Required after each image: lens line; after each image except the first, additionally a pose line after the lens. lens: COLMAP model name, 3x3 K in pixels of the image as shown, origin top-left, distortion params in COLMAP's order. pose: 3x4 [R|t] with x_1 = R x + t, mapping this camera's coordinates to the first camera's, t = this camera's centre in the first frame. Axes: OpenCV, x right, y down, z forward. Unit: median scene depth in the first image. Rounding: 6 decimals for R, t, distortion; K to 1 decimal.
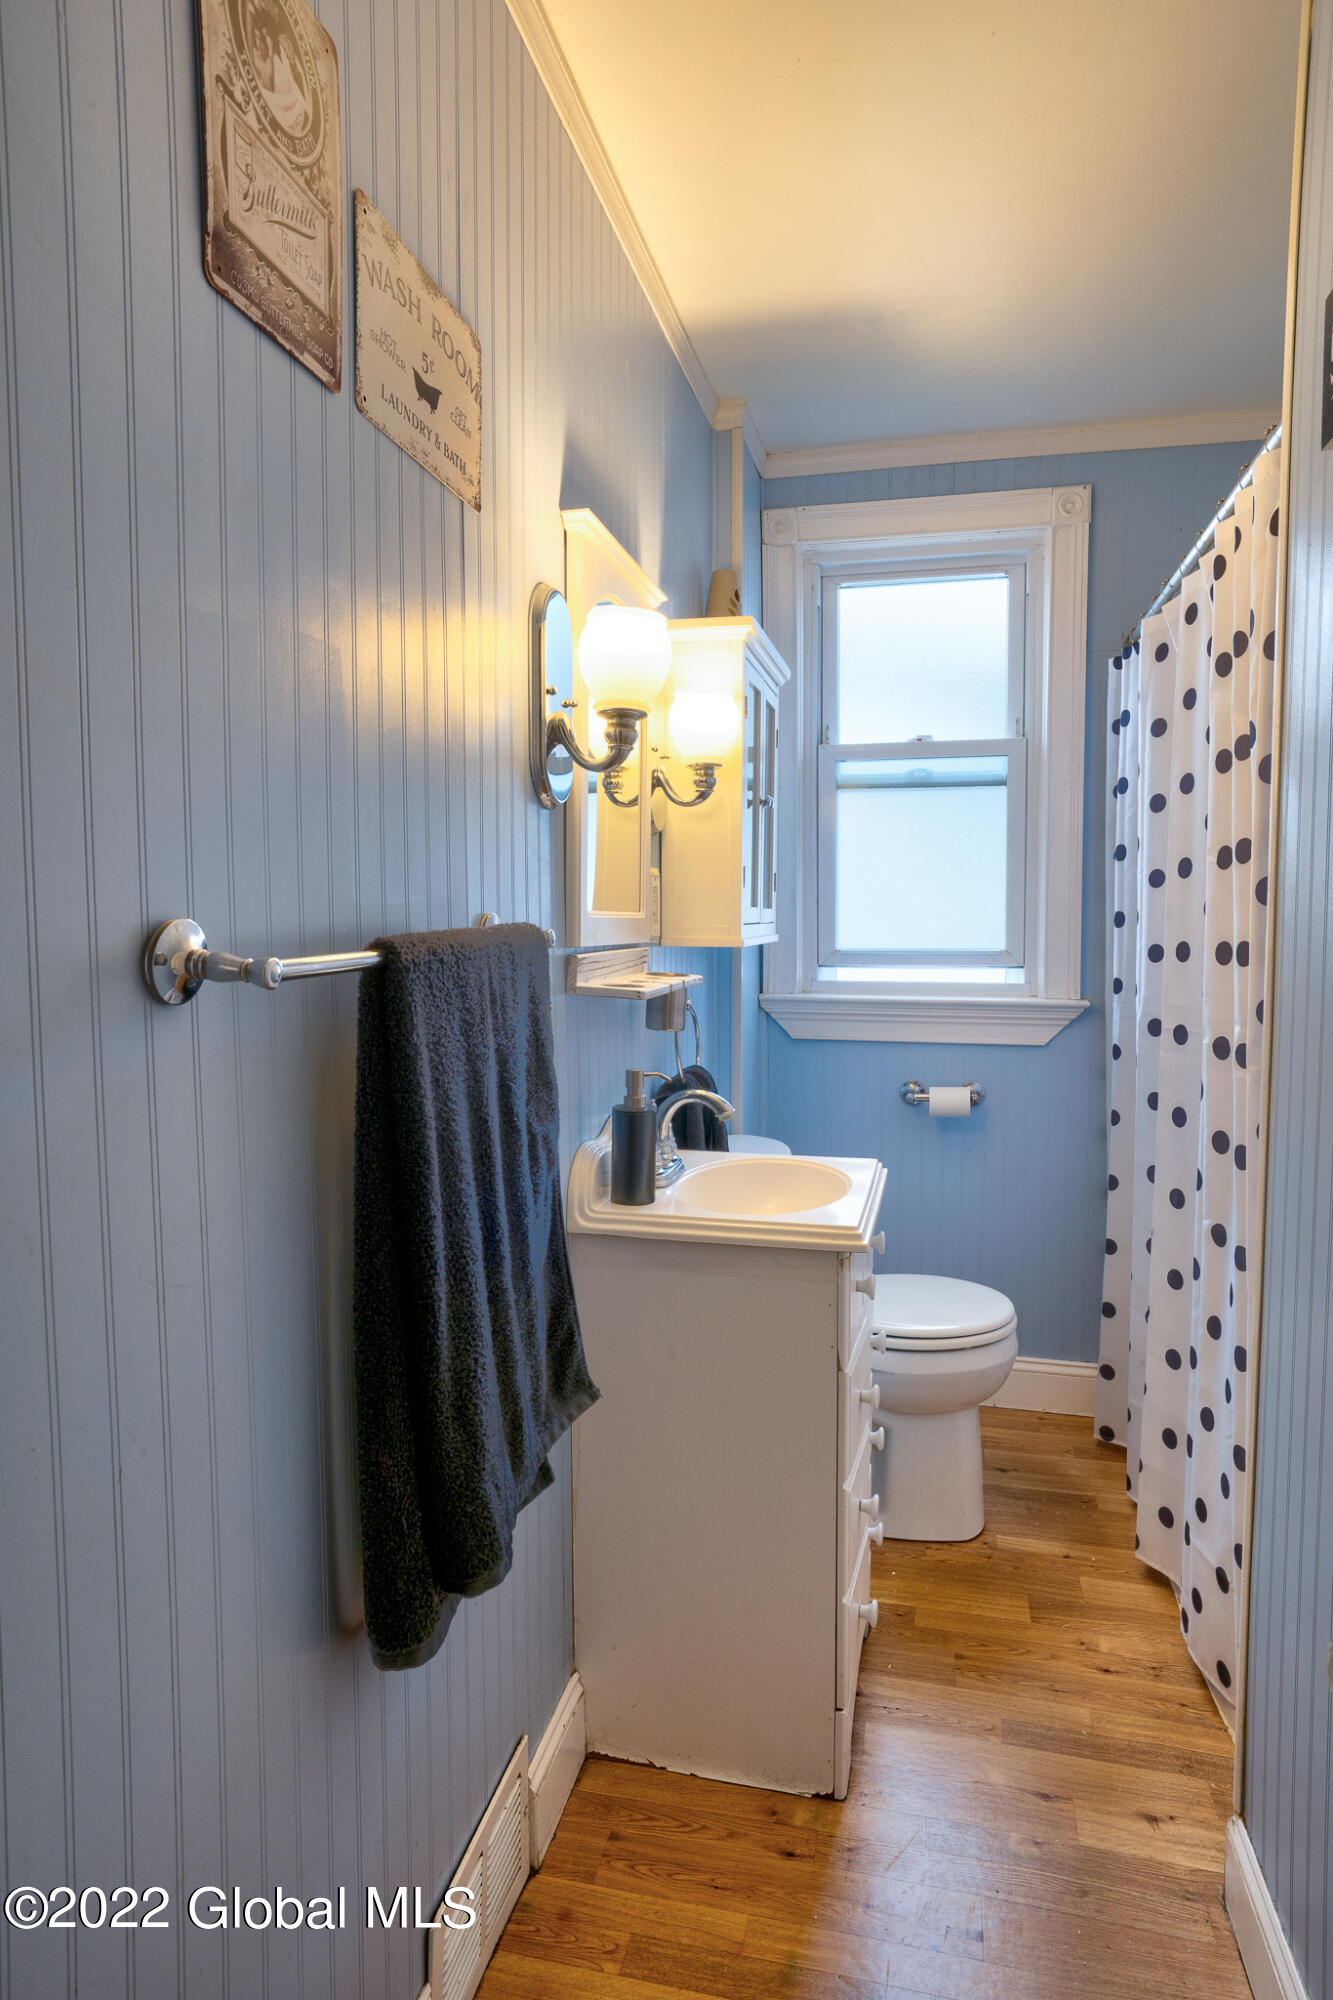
lens RADIAL K [[1177.0, 0, 663.8], [0, 1177.0, 998.7], [0, 0, 1]] dist [0.000585, 0.000631]
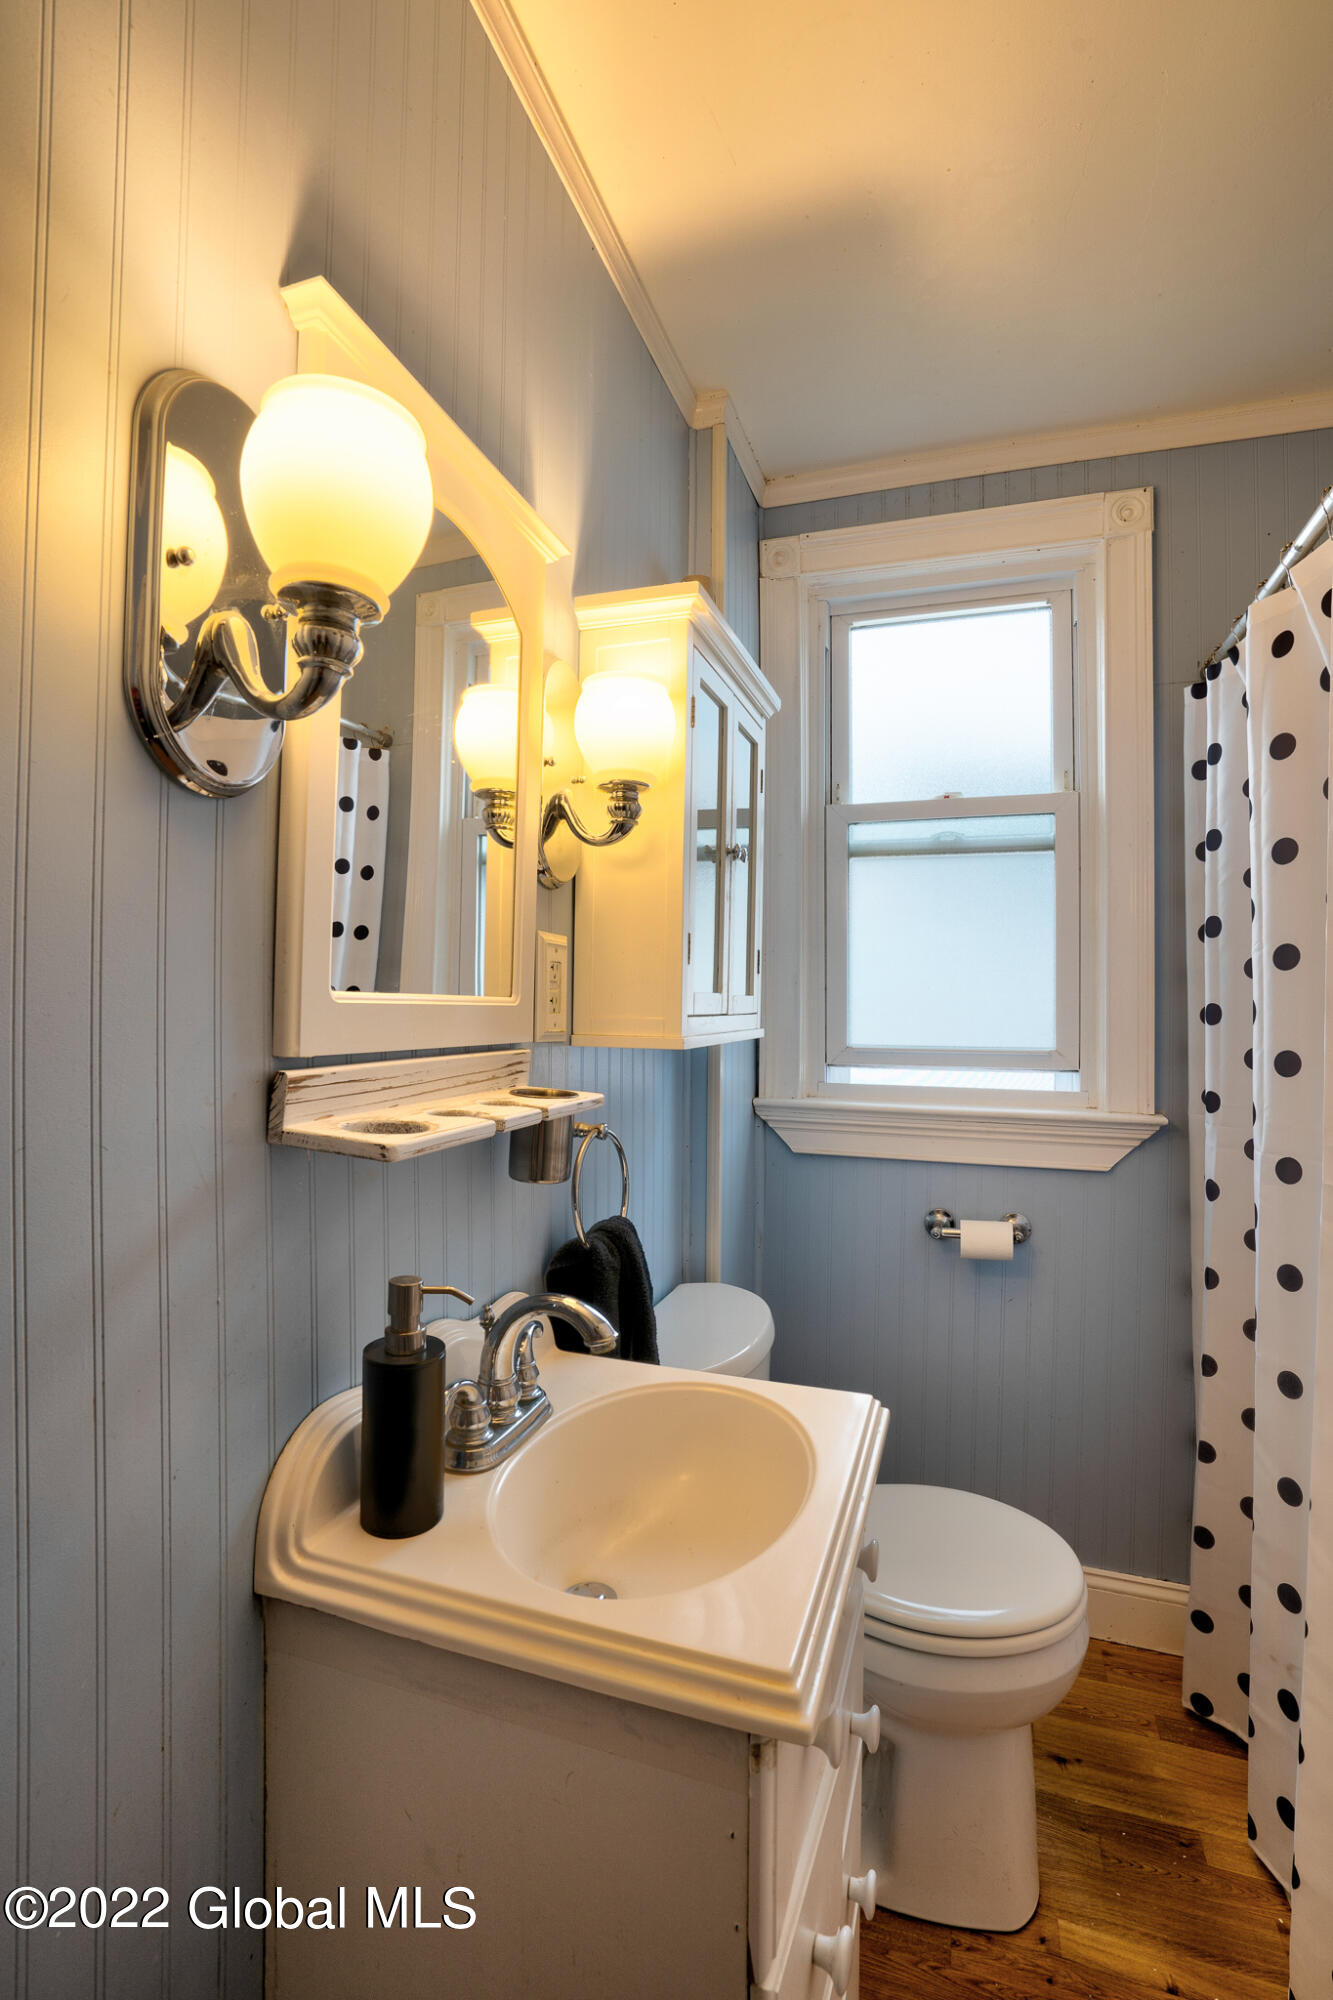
lens RADIAL K [[952.1, 0, 666.5], [0, 952.1, 1000.0], [0, 0, 1]] dist [-0.048419, 0.020950]
pose [[0.996470, 0.010571, -0.083284, 0.082111], [-0.016786, 0.997096, -0.074277, -0.024500], [0.082257, 0.075412, 0.993754, 0.350927]]
